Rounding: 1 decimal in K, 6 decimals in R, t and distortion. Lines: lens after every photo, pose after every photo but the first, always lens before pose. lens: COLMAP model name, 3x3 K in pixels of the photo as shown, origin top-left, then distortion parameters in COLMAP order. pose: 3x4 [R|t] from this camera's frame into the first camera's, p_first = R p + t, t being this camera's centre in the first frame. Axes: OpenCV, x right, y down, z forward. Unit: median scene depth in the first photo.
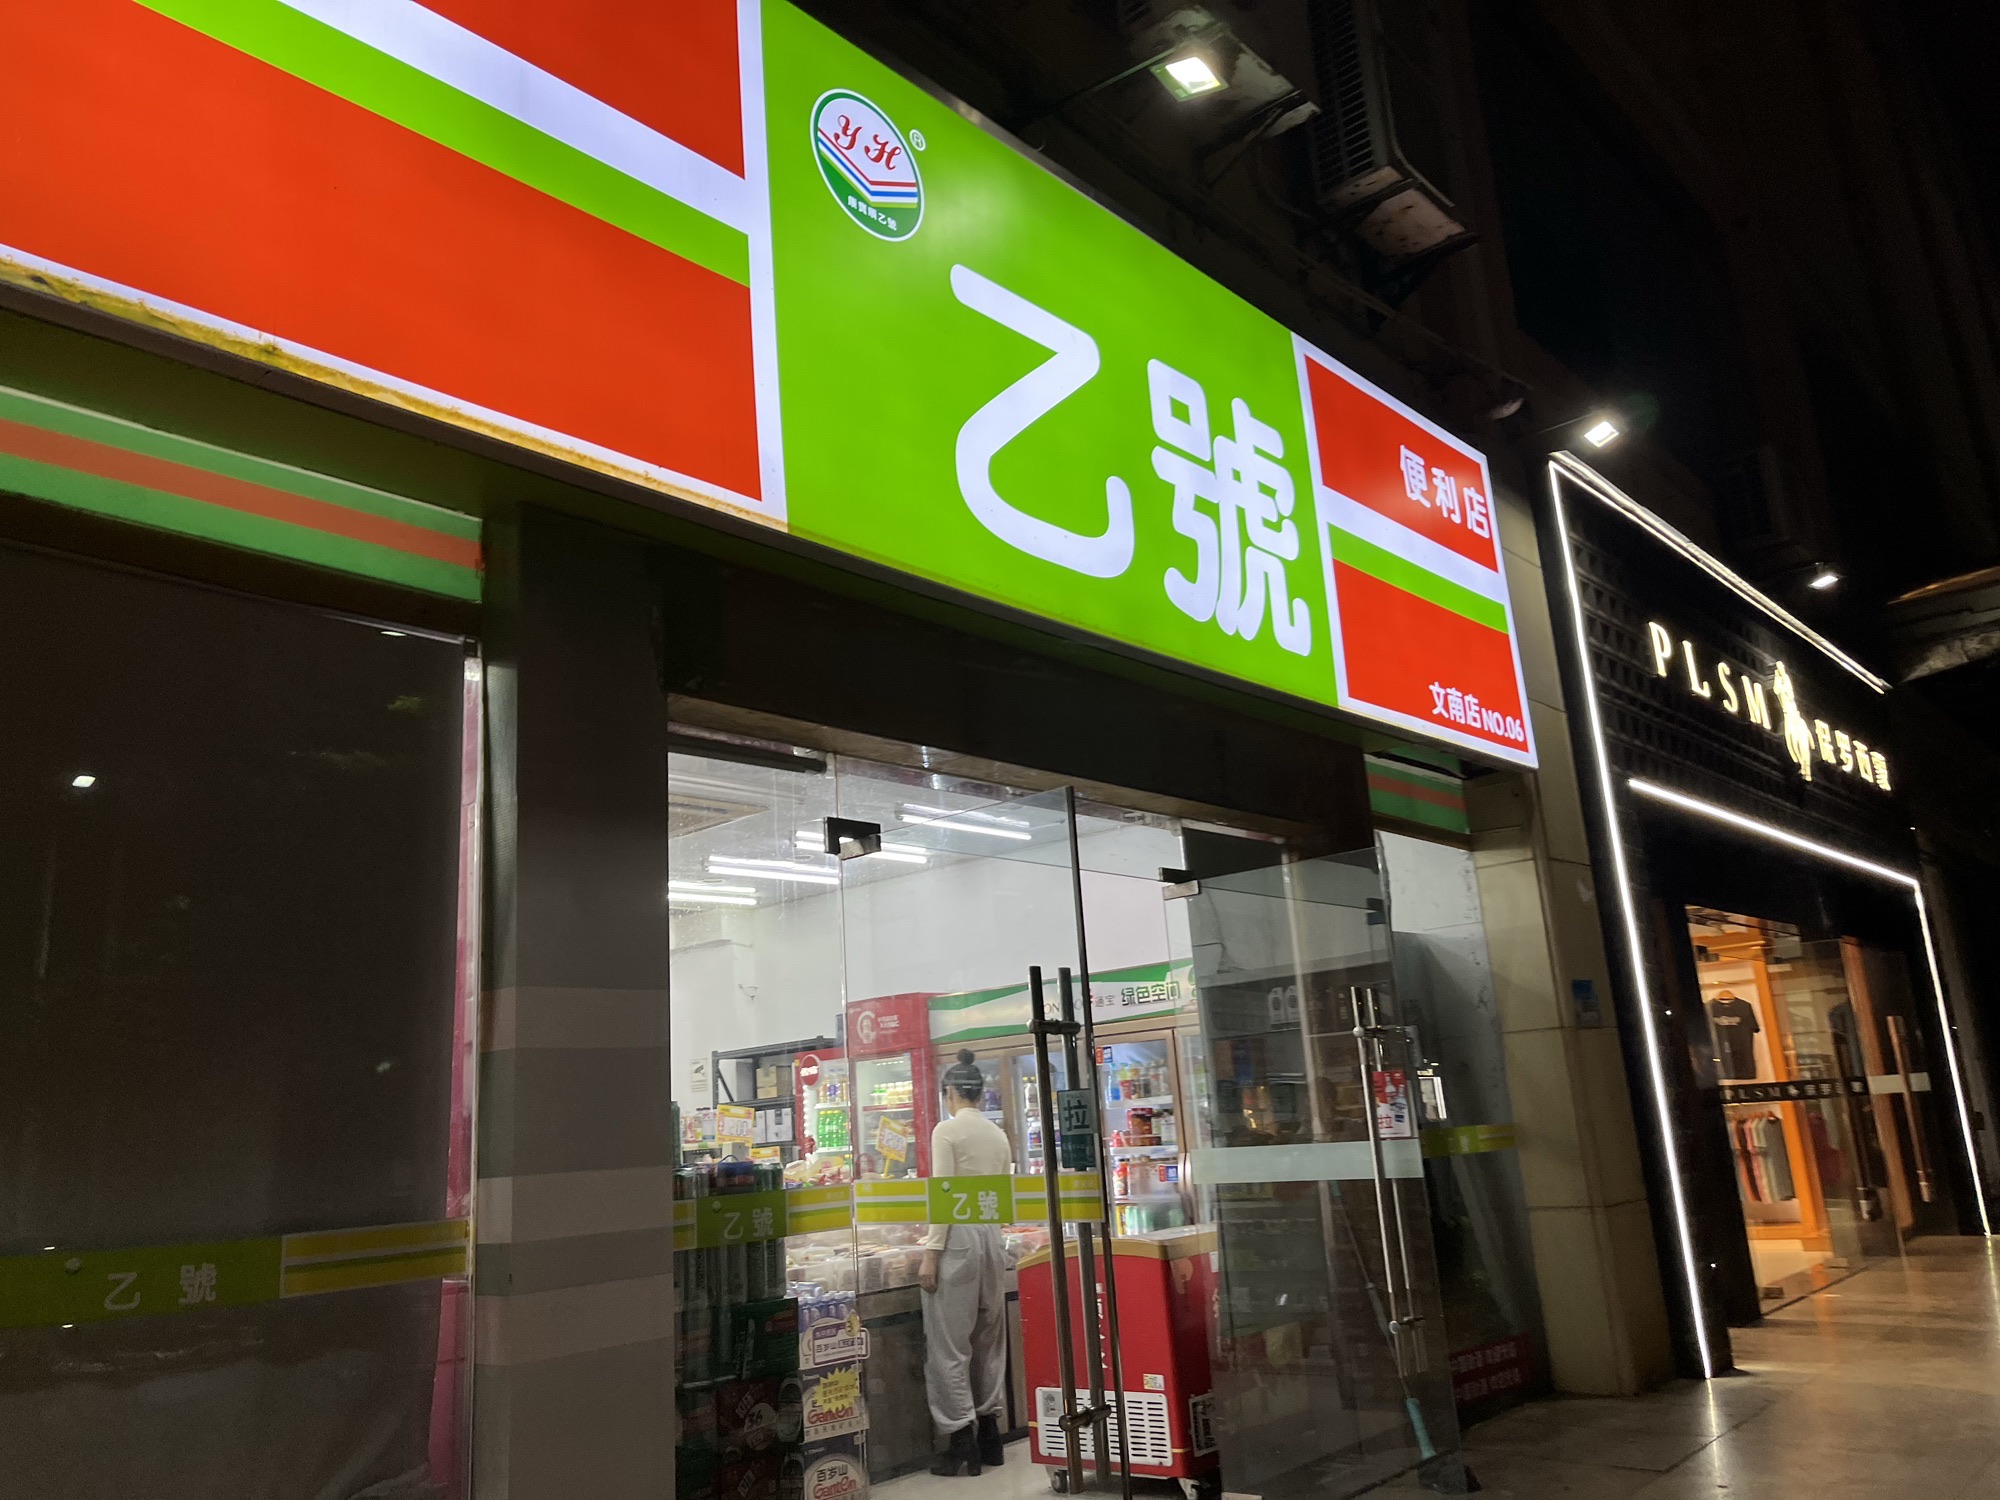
lens RADIAL K [[1499.3, 0, 1000.0], [0, 1499.3, 750.0], [0, 0, 1]] dist [0.056935, -0.057713]
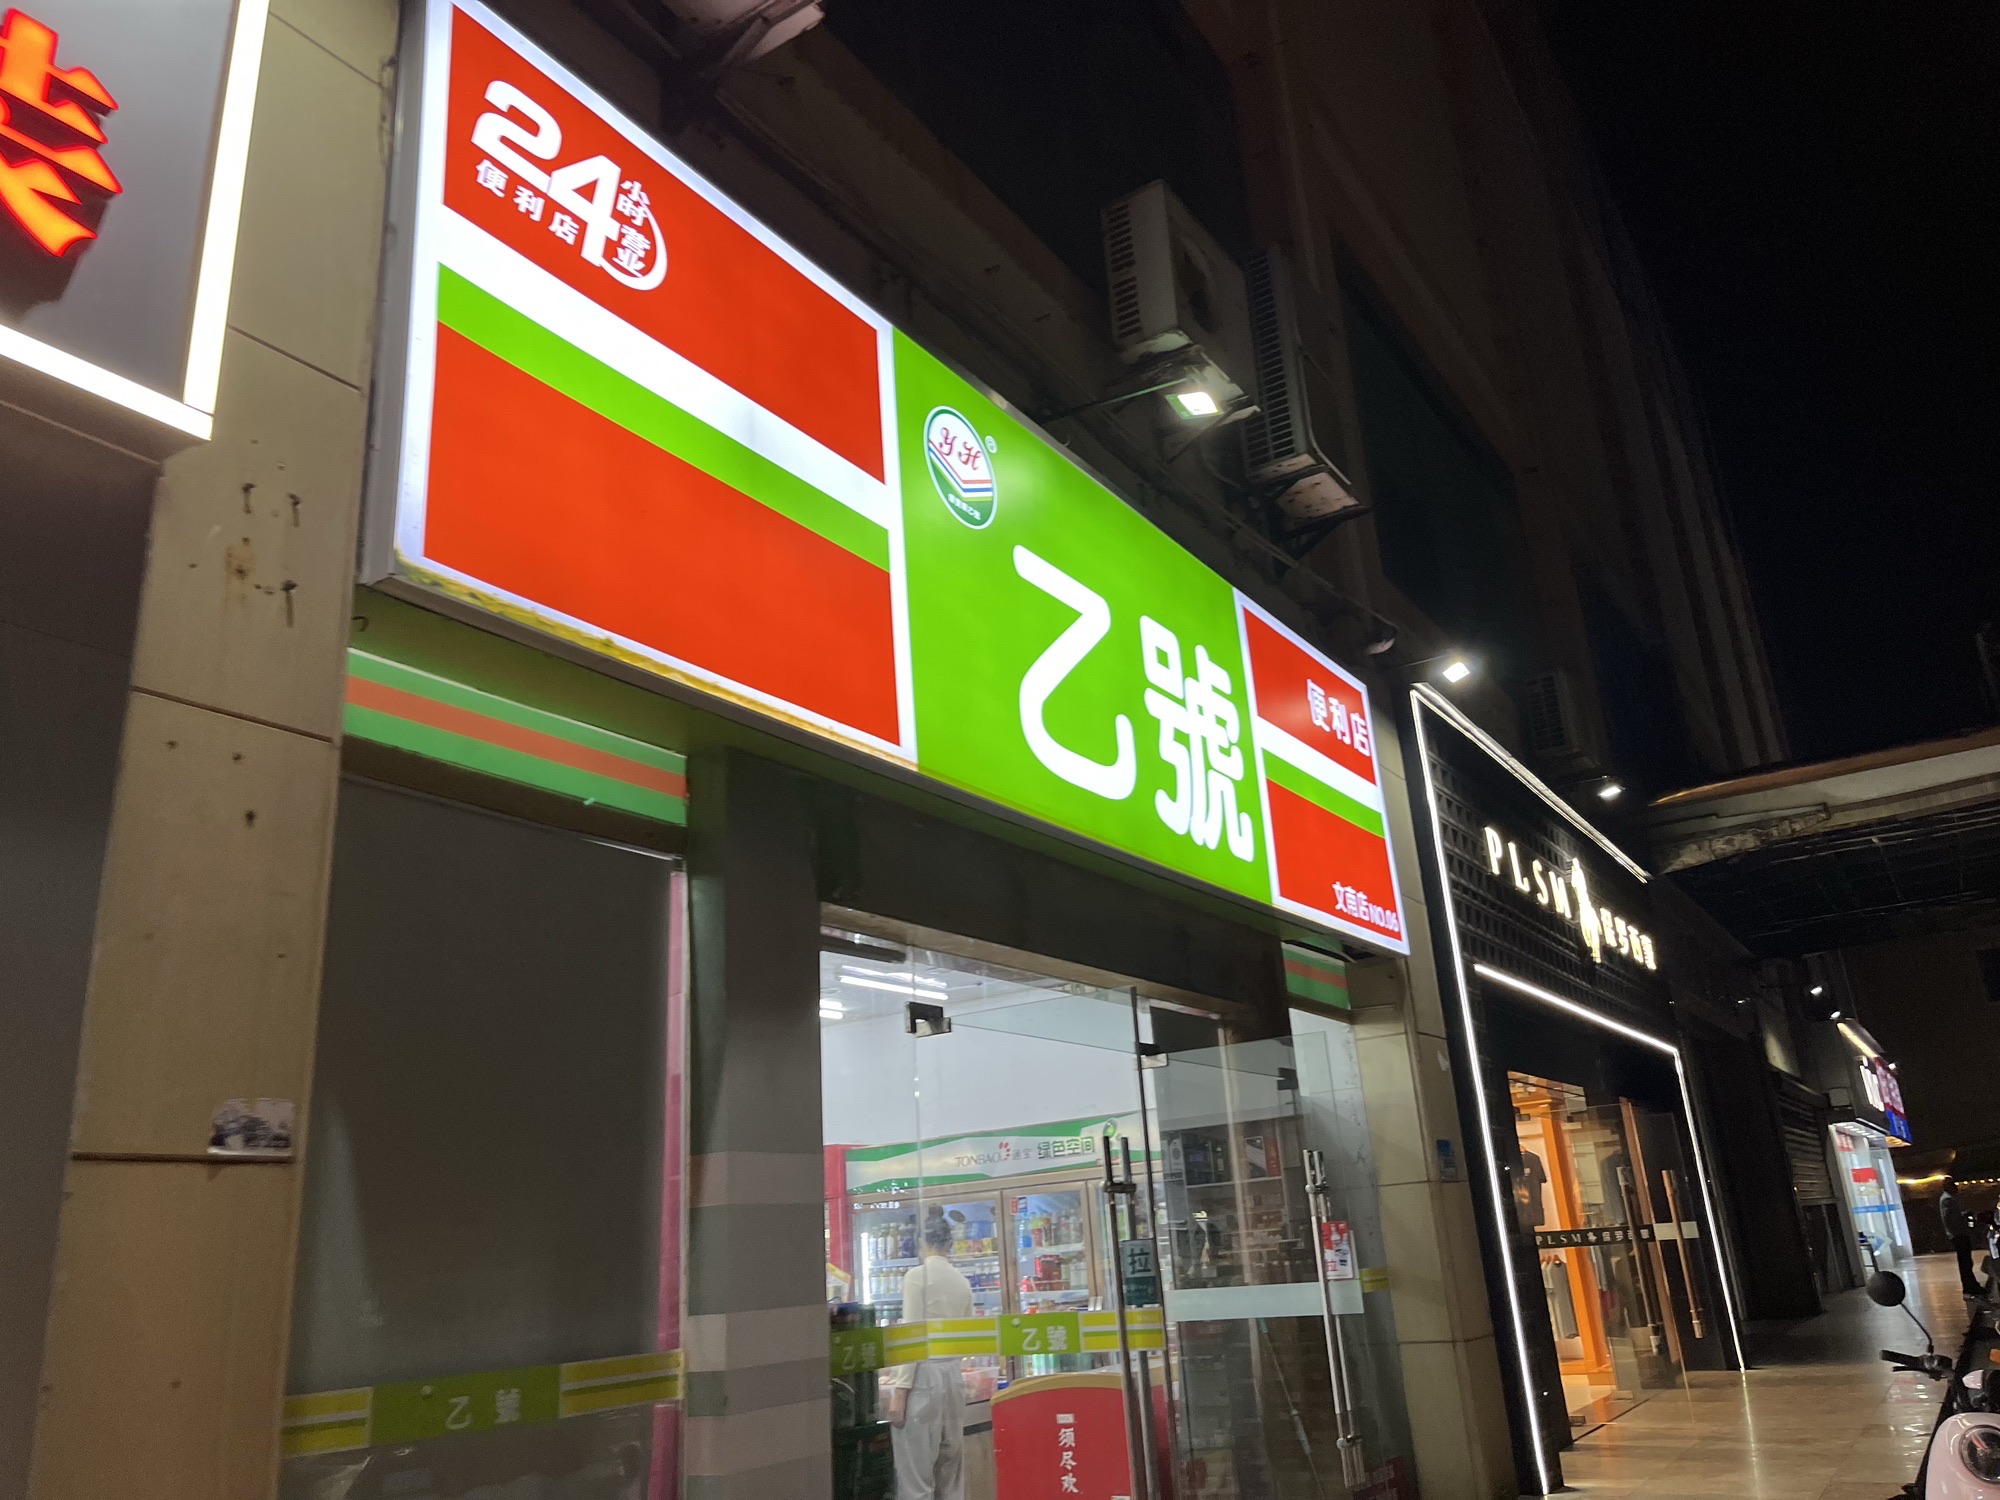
lens RADIAL K [[1523.0, 0, 1000.0], [0, 1523.0, 750.0], [0, 0, 1]] dist [0.067639, -0.053671]
pose [[0.986523, 0.047575, 0.156555, -0.170614], [-0.034121, 0.995577, -0.087533, -0.035355], [-0.160027, 0.081012, 0.983783, -0.150041]]
